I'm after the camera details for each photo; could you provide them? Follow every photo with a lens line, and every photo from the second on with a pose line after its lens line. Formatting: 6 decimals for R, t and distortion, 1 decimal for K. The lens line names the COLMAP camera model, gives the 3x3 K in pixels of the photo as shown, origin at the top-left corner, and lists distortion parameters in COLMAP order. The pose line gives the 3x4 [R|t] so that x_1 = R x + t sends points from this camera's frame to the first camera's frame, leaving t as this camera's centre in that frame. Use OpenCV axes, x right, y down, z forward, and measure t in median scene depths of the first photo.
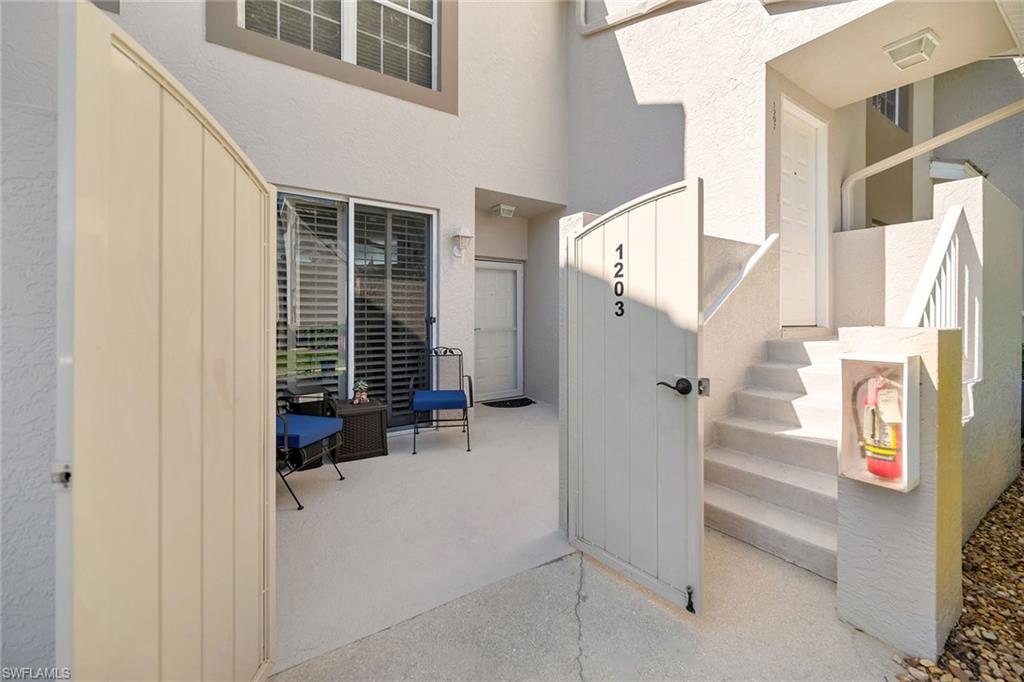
lens RADIAL K [[402.8, 0, 516.8], [0, 402.8, 331.8], [0, 0, 1]] dist [0.000580, -0.000005]
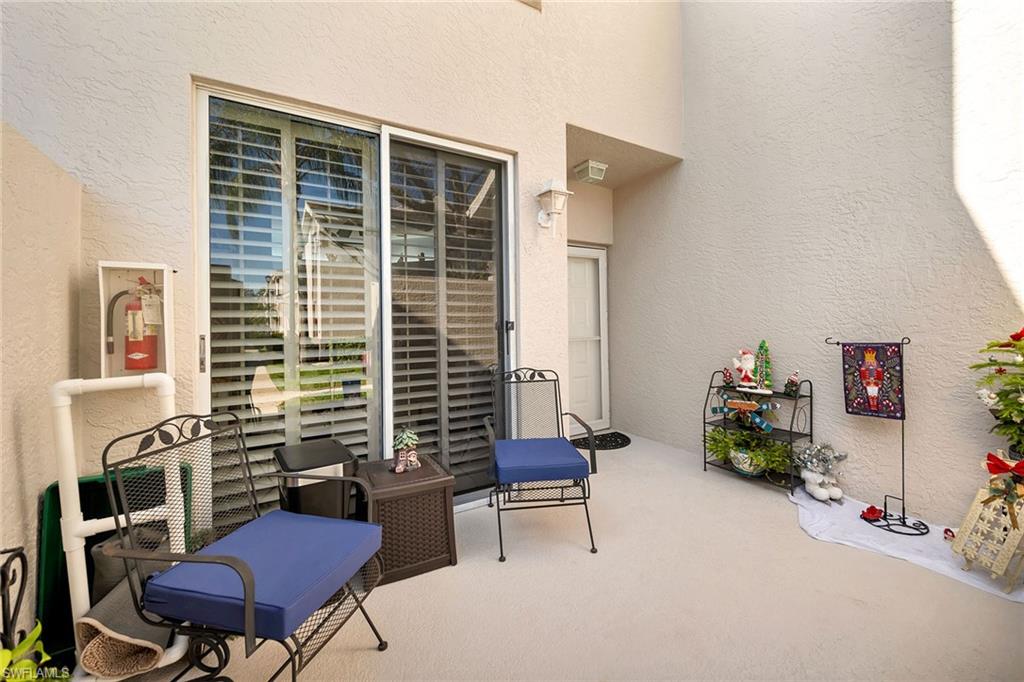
lens RADIAL K [[409.7, 0, 513.7], [0, 409.7, 339.8], [0, 0, 1]] dist [-0.002537, -0.000226]
pose [[0.998117, -0.016598, -0.059048, -0.164462], [0.016255, 0.999848, -0.006296, -0.002859], [0.059143, 0.005324, 0.998235, 0.352084]]
